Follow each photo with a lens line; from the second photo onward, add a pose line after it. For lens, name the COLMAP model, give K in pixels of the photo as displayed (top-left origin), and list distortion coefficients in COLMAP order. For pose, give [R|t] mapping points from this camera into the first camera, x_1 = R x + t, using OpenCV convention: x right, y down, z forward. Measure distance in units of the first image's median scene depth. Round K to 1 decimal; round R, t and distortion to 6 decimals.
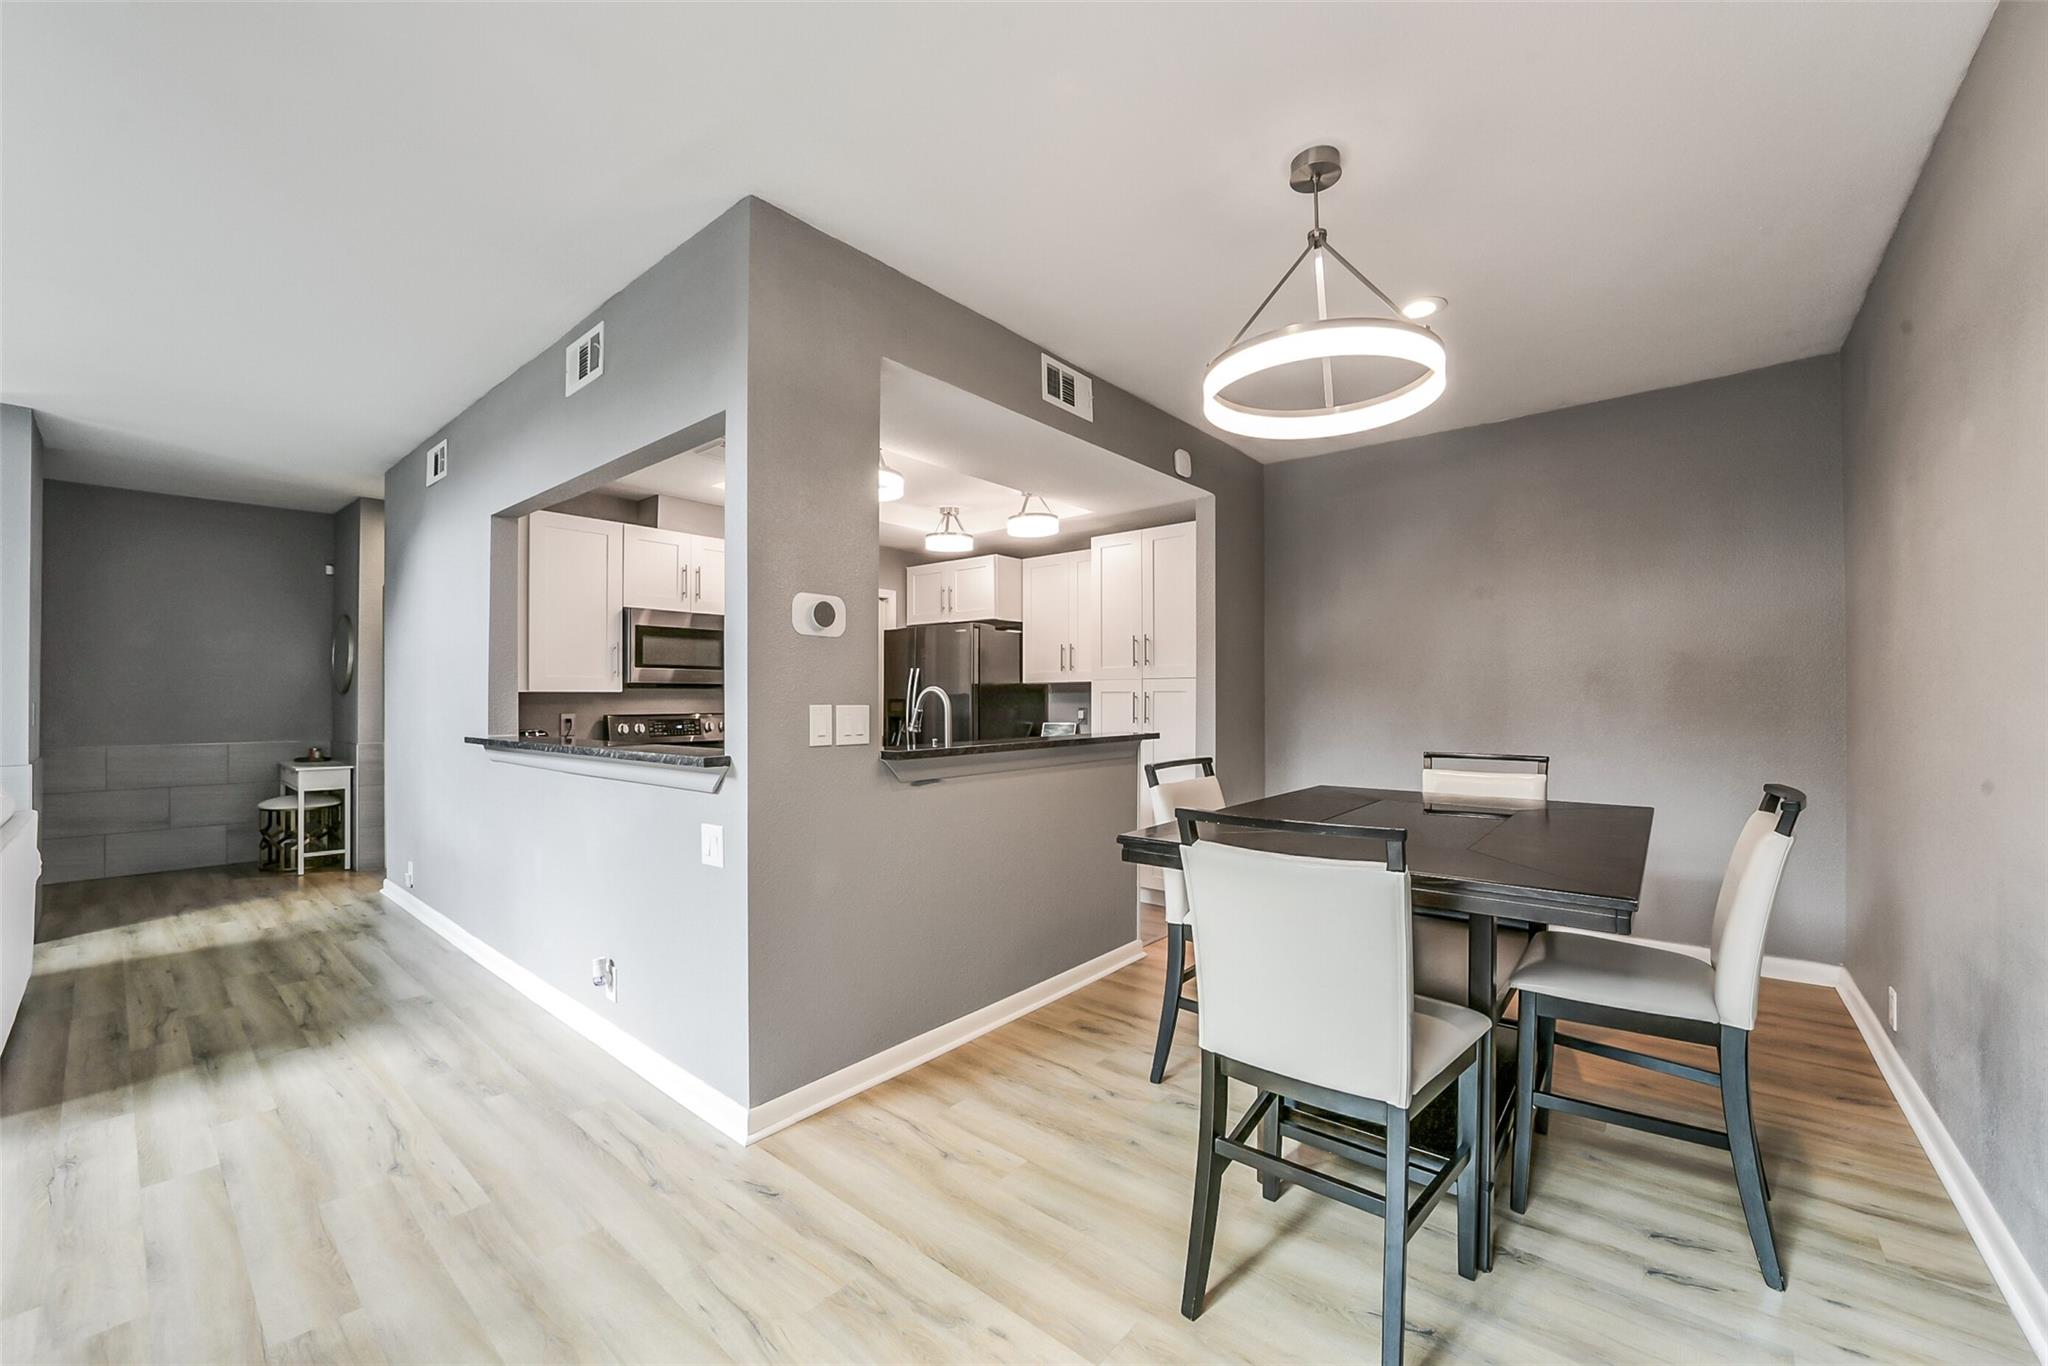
lens RADIAL K [[794.4, 0, 1035.2], [0, 794.4, 699.7], [0, 0, 1]] dist [-0.027692, 0.004631]
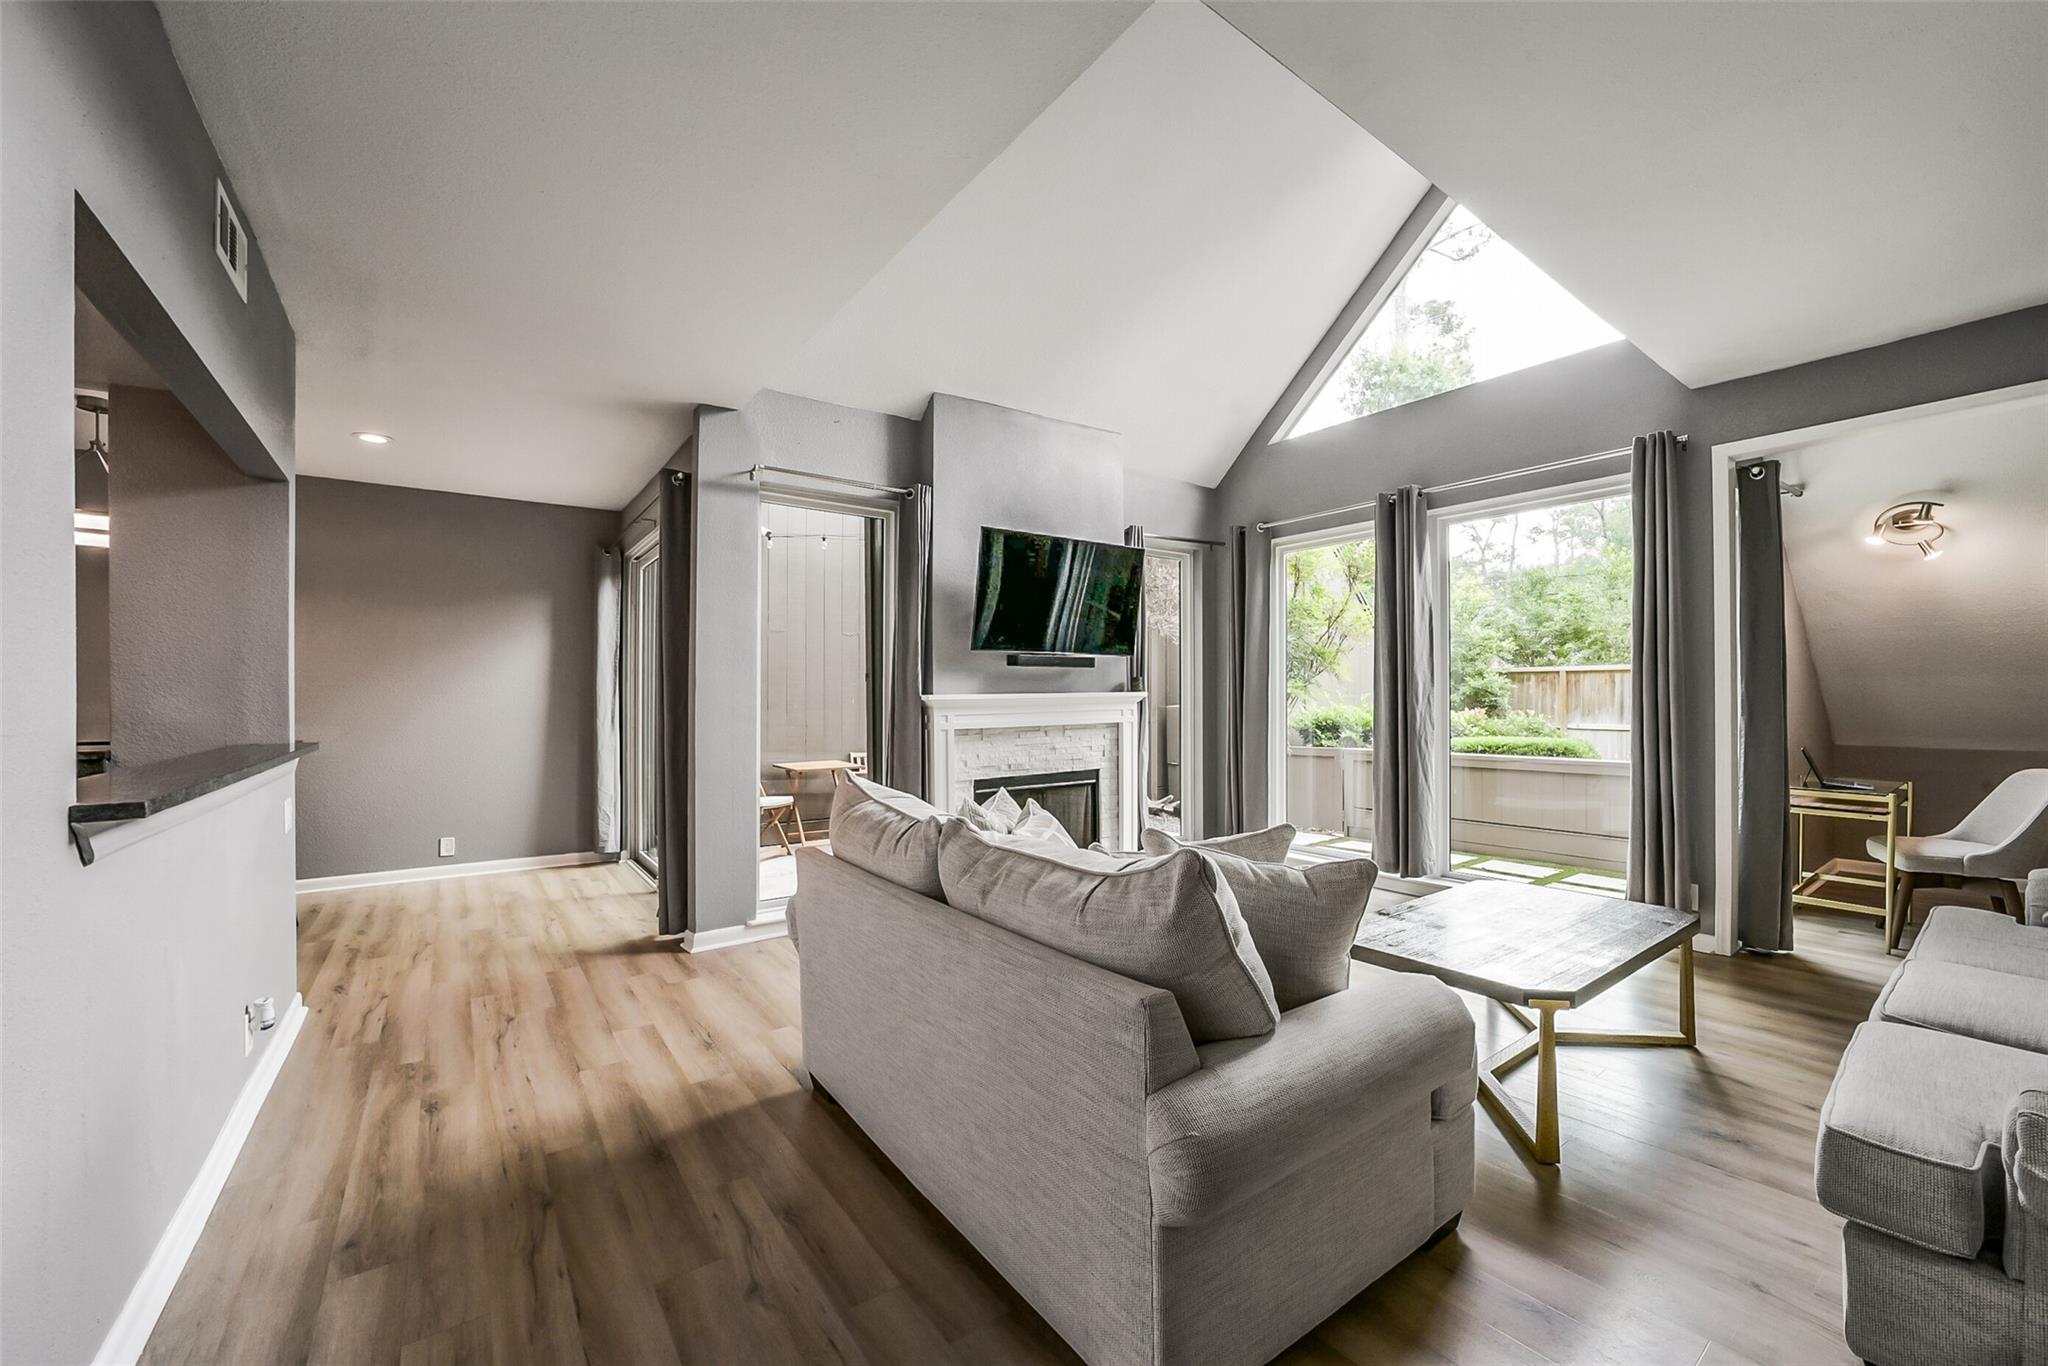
lens RADIAL K [[794.4, 0, 1026.9], [0, 794.4, 691.7], [0, 0, 1]] dist [-0.027692, 0.004631]
pose [[-0.969249, 0.006924, 0.245984, -0.971856], [0.004970, 0.999951, -0.008566, 0.000327], [-0.246032, -0.007080, -0.969236, 0.997407]]
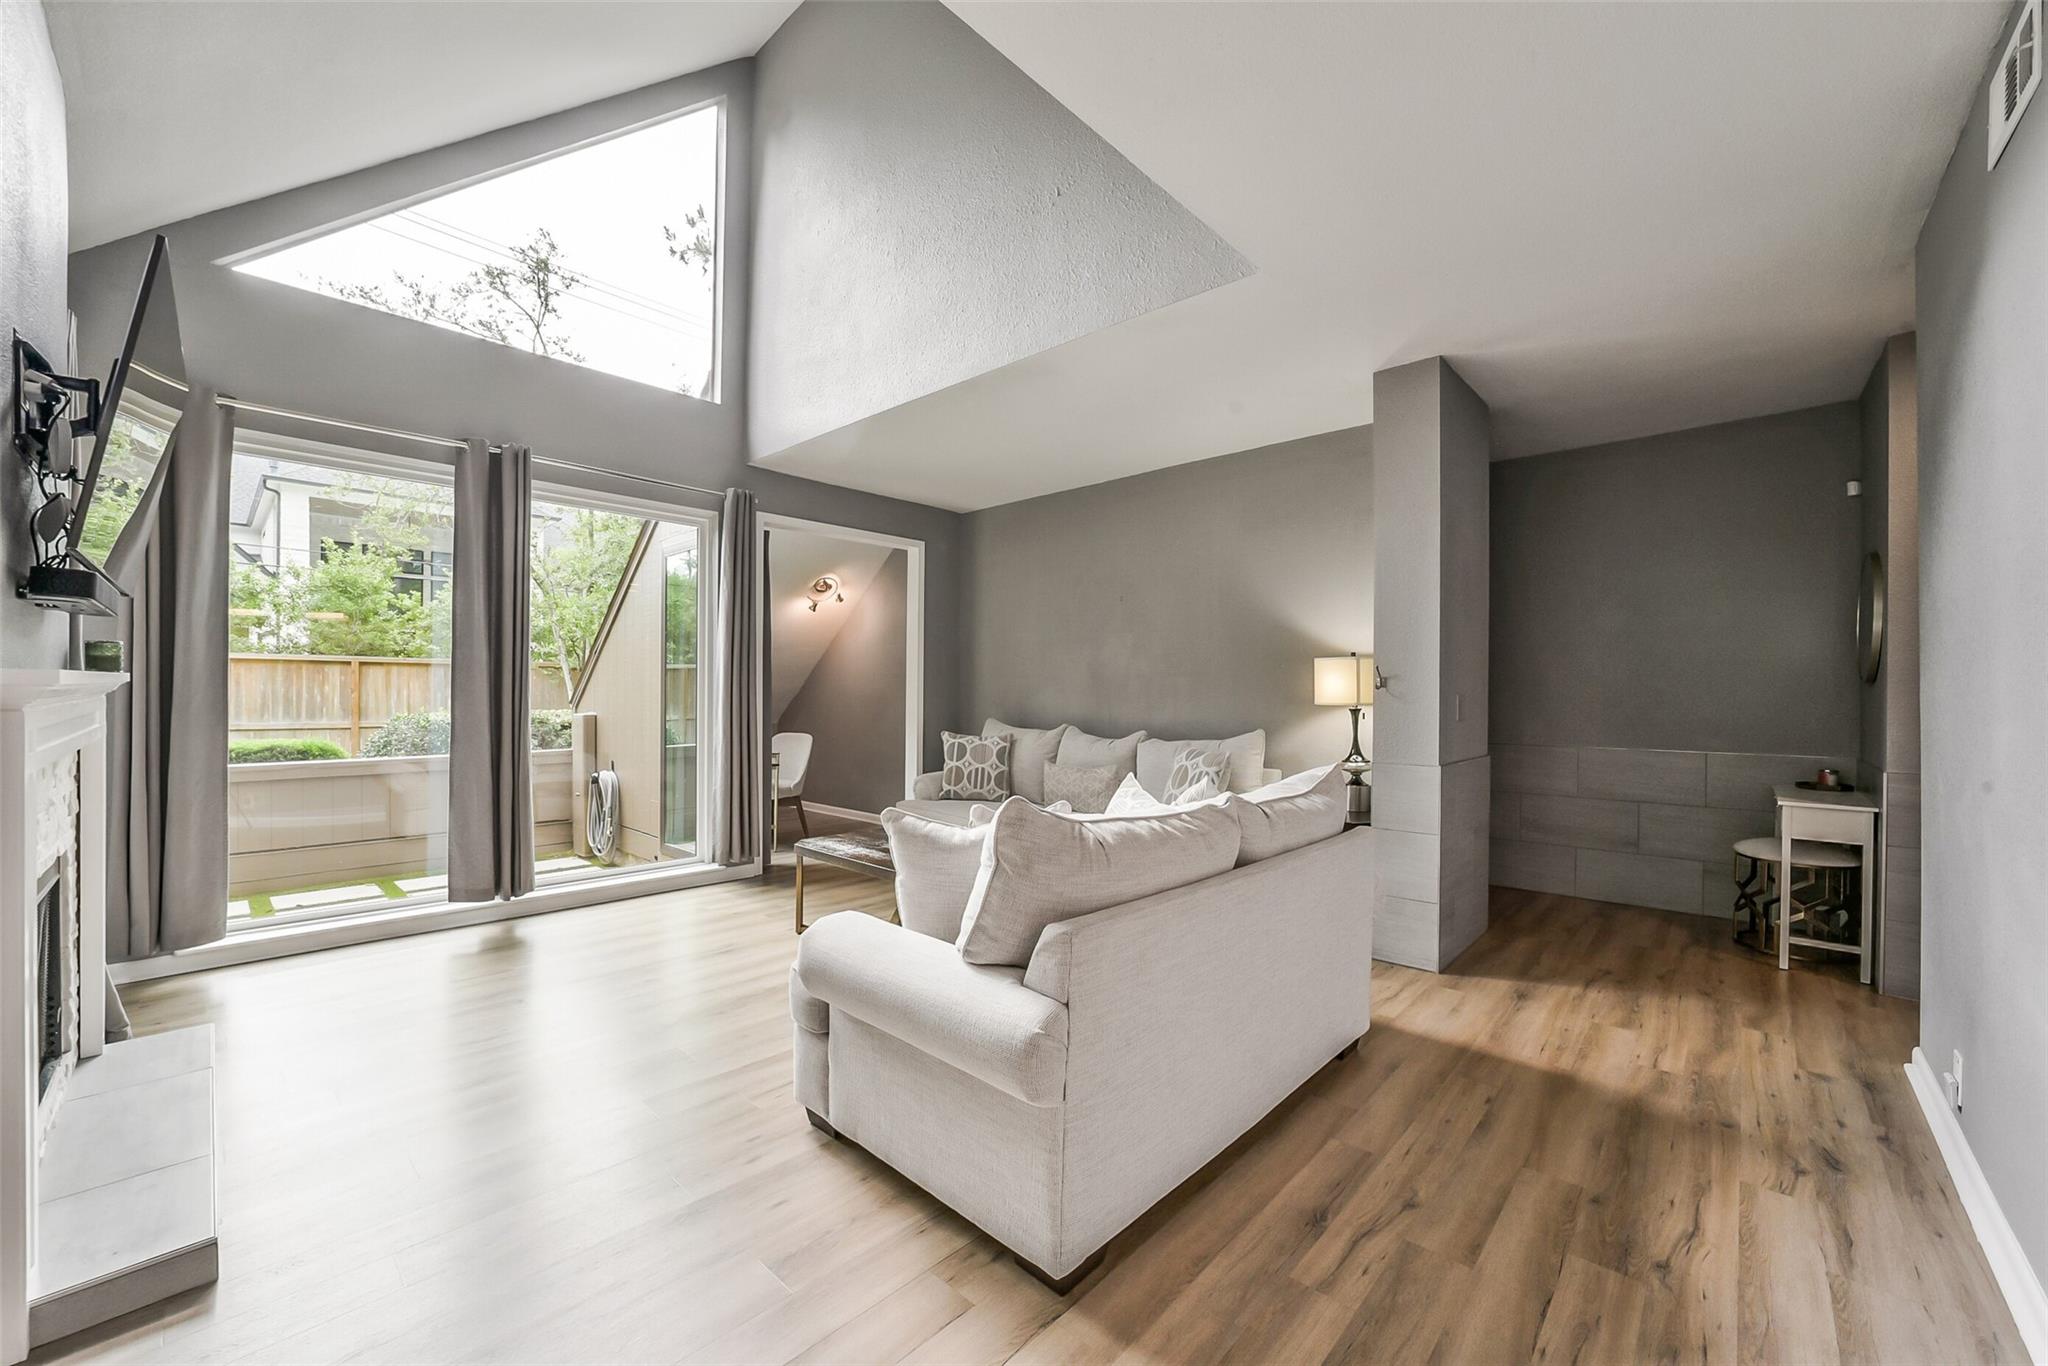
lens RADIAL K [[794.4, 0, 1032.8], [0, 794.4, 685.3], [0, 0, 1]] dist [-0.027692, 0.004631]
pose [[-0.051270, -0.007710, -0.998655, -0.332046], [-0.003685, 0.999965, -0.007531, 0.000858], [0.998678, 0.003294, -0.051297, 0.496667]]
